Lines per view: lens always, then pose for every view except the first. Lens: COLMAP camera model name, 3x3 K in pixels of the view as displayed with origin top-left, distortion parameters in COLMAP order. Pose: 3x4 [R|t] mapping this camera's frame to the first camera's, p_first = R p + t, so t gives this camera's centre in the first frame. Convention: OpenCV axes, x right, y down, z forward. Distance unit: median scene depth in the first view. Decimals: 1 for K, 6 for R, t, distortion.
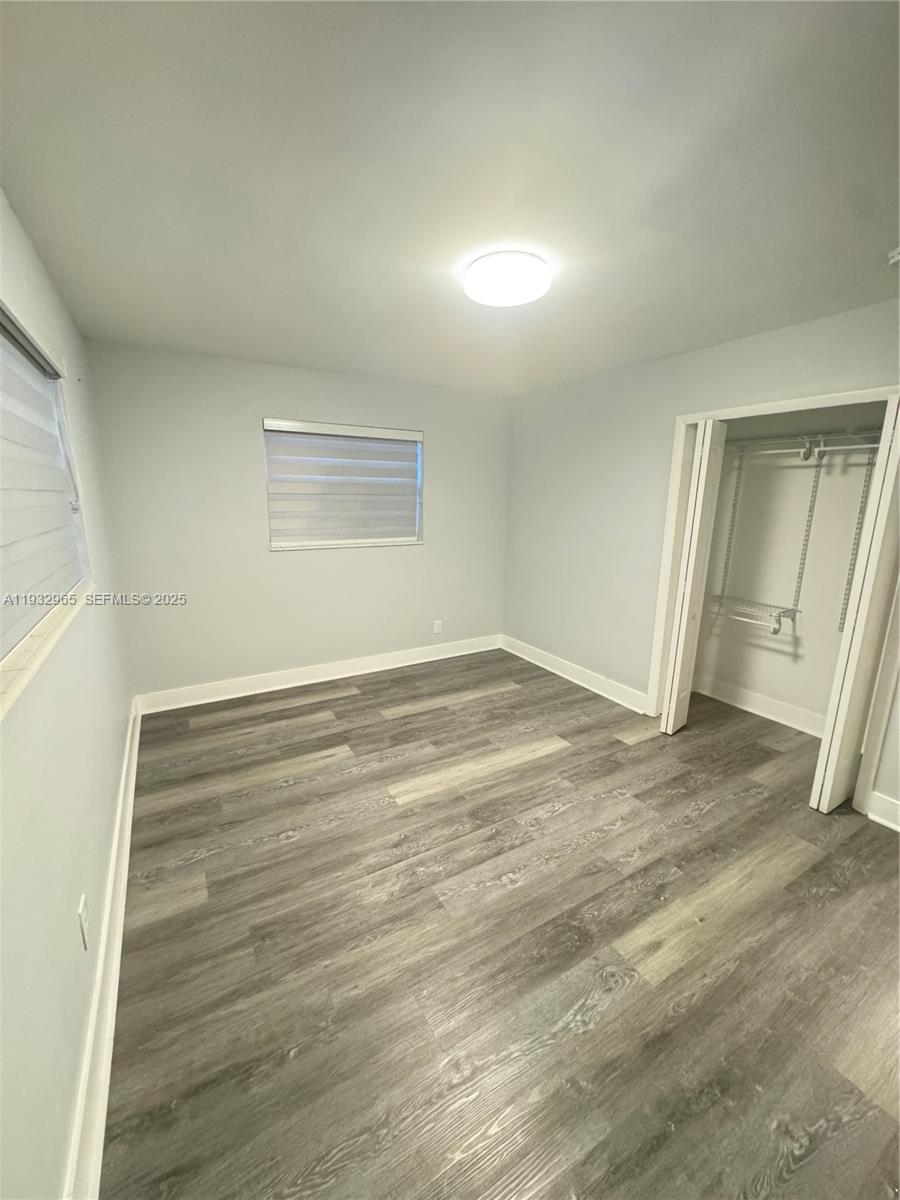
lens RADIAL K [[480.6, 0, 450.0], [0, 480.6, 600.0], [0, 0, 1]] dist [-0.001795, 0.000144]
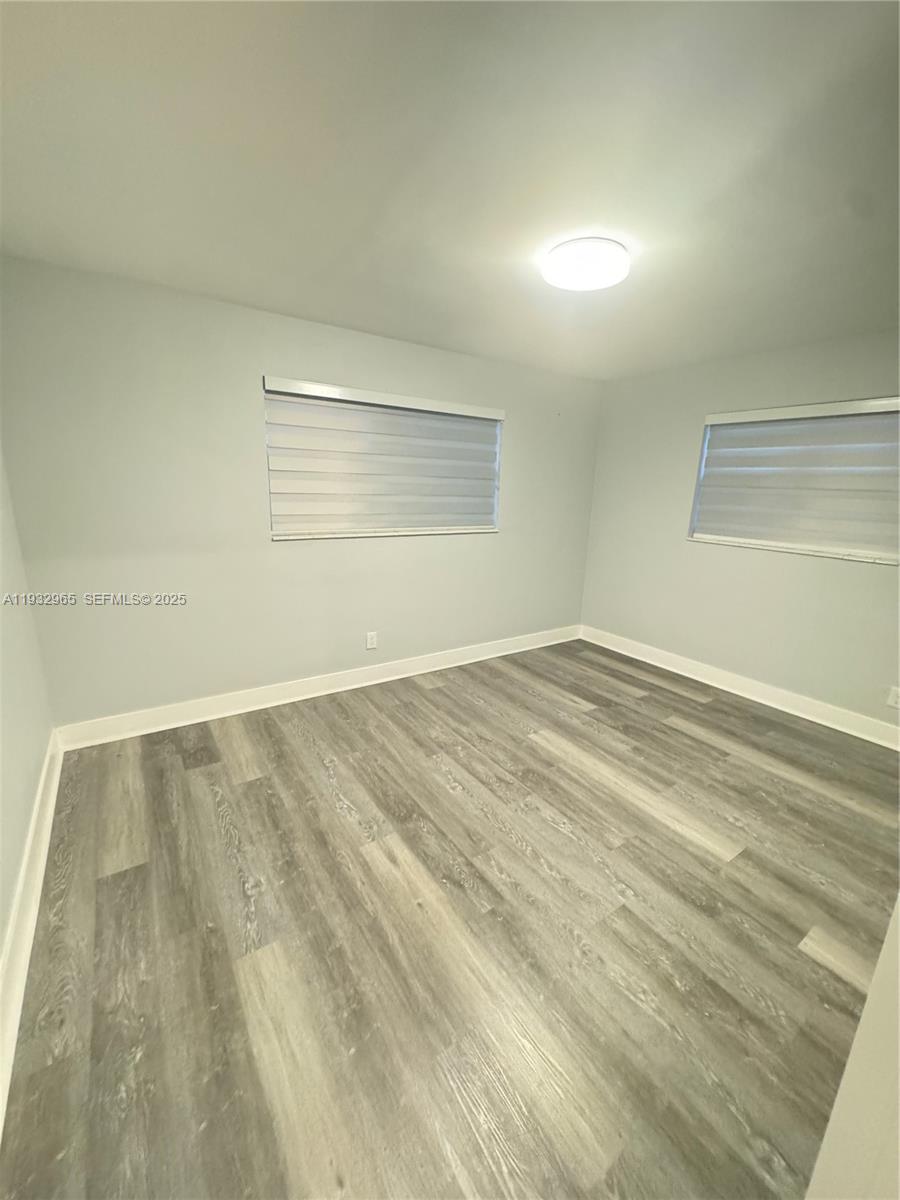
lens RADIAL K [[487.7, 0, 452.4], [0, 487.7, 582.1], [0, 0, 1]] dist [-0.001075, -0.000031]
pose [[0.062056, 0.189949, -0.979831, 0.926151], [-0.241453, 0.955419, 0.169924, -0.099603], [0.968426, 0.226038, 0.105154, 0.545118]]
